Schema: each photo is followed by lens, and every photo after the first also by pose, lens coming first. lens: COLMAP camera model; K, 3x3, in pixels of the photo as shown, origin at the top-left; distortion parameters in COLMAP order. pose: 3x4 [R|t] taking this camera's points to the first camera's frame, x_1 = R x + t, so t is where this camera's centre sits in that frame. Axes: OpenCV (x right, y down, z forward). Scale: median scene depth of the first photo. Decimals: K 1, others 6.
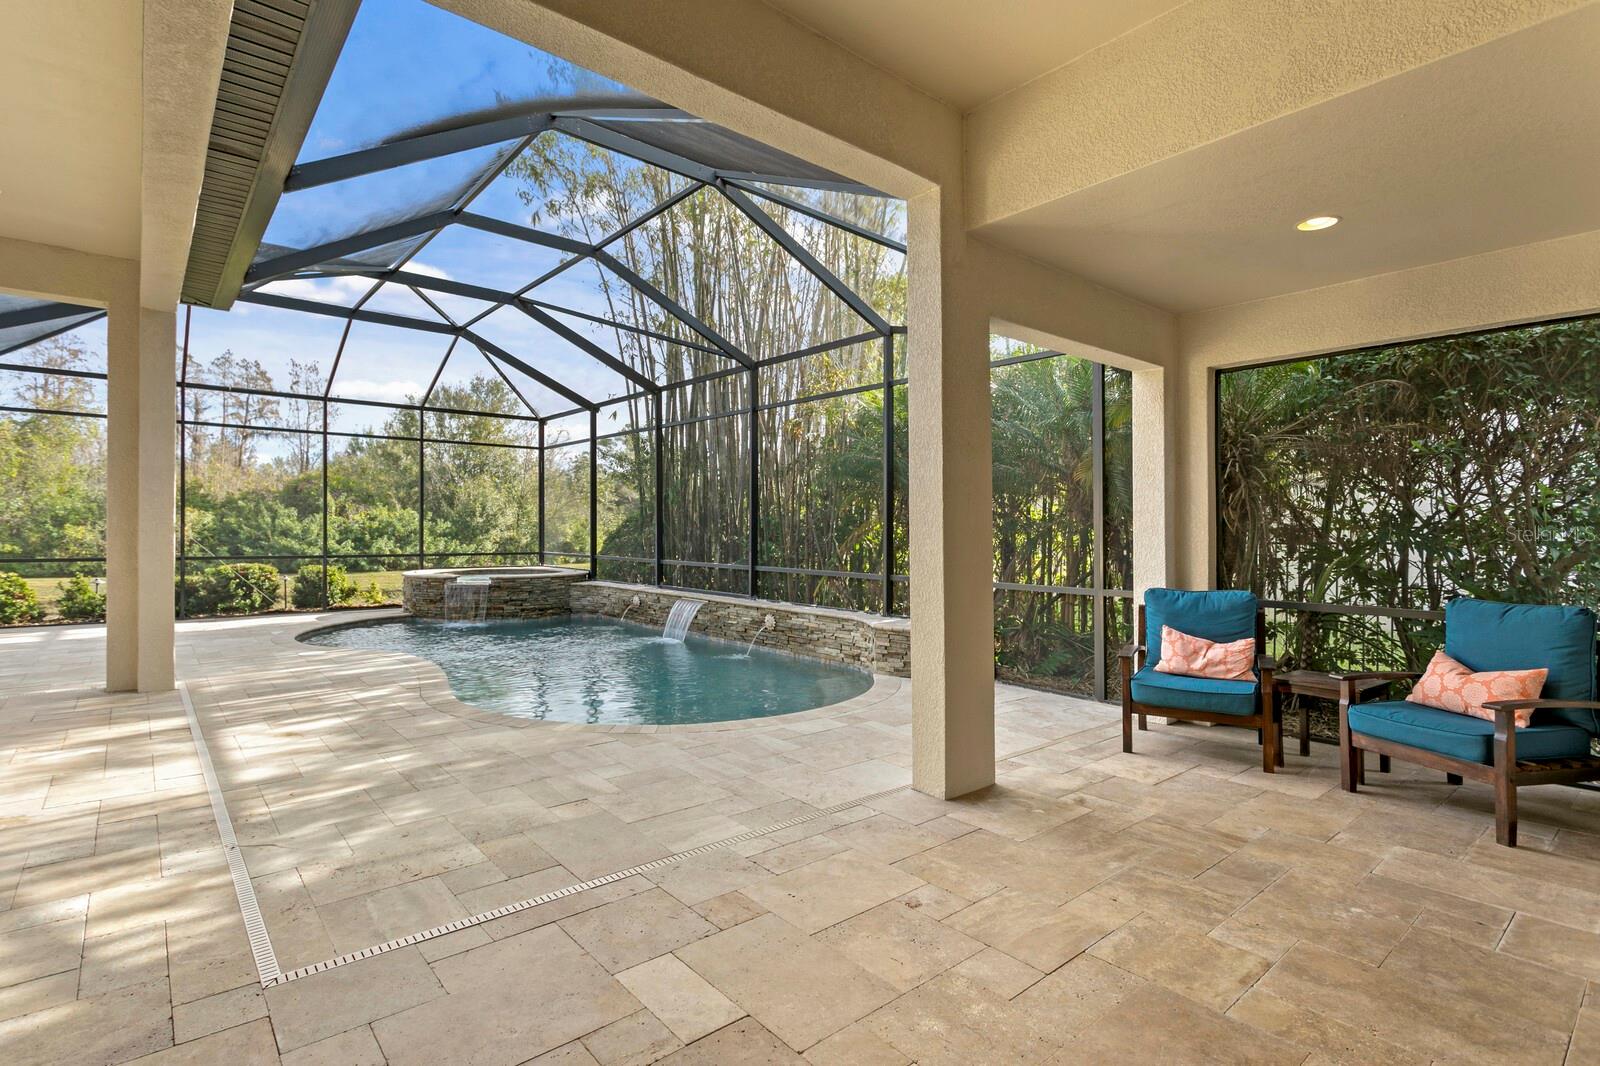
lens RADIAL K [[800.5, 0, 800.0], [0, 800.5, 533.0], [0, 0, 1]] dist [0.015703, -0.000508]
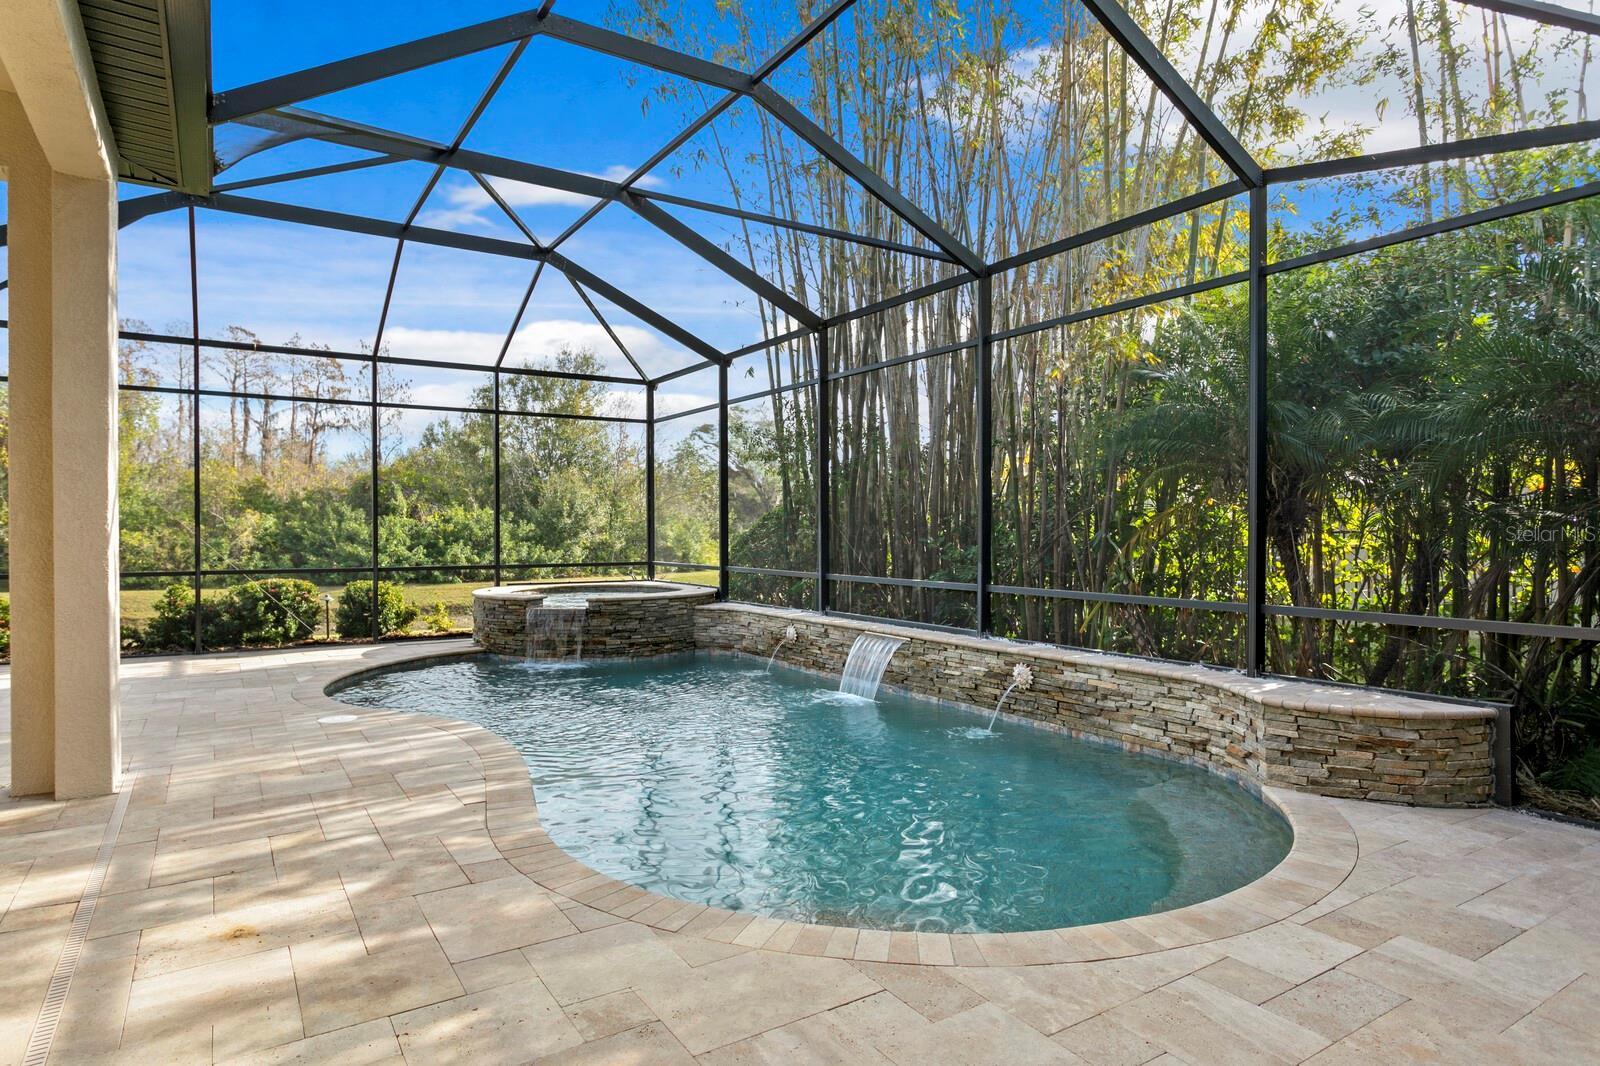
lens RADIAL K [[909.7, 0, 800.0], [0, 909.7, 533.0], [0, 0, 1]] dist [-0.003420, -0.000282]
pose [[0.991942, -0.007579, -0.126466, -0.091655], [0.007382, 0.999971, -0.002024, -0.000078], [0.126478, 0.001074, 0.991969, 0.212411]]
